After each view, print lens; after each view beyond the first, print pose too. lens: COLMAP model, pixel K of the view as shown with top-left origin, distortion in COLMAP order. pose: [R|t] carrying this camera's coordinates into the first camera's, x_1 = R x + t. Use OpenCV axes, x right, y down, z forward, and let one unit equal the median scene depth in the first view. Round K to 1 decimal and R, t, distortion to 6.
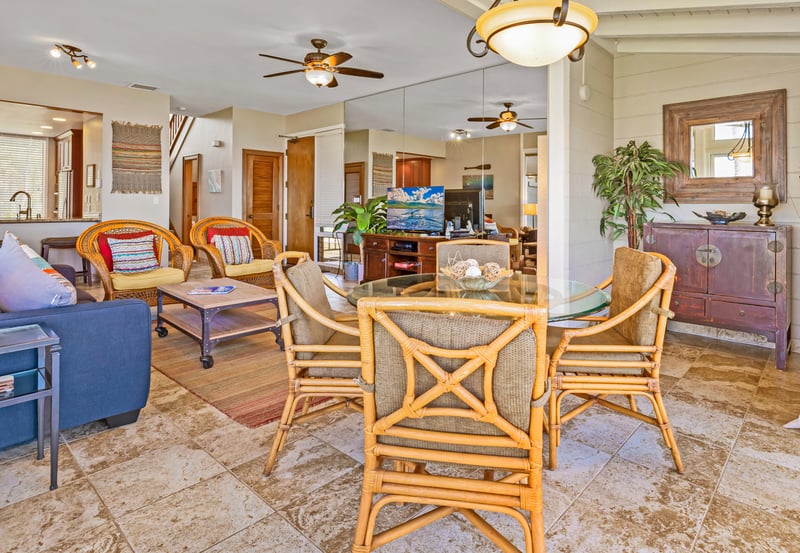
lens RADIAL K [[442.5, 0, 443.2], [0, 442.5, 206.9], [0, 0, 1]] dist [0.000544, -0.000291]
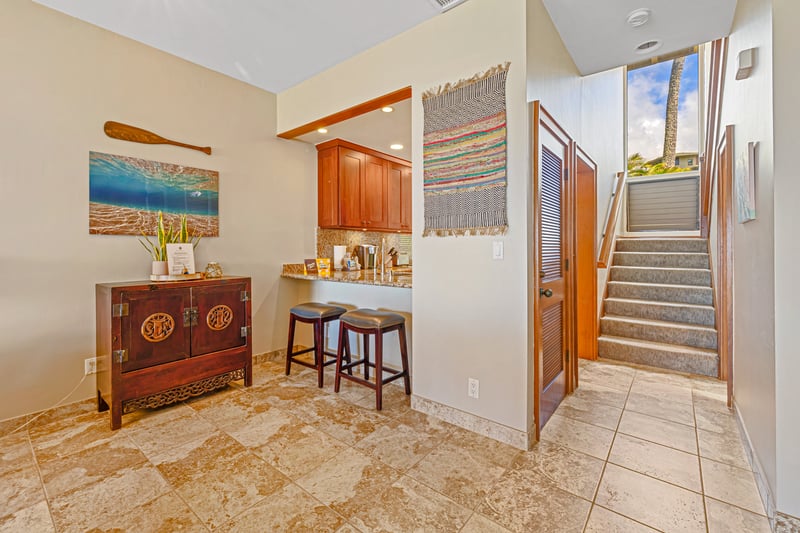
lens RADIAL K [[342.6, 0, 402.0], [0, 342.6, 247.1], [0, 0, 1]] dist [0.000062, 0.000030]
pose [[0.043040, -0.010260, -0.999021, -0.352488], [-0.003045, 0.999941, -0.010400, -0.015116], [0.999069, 0.003490, 0.043006, 0.934356]]
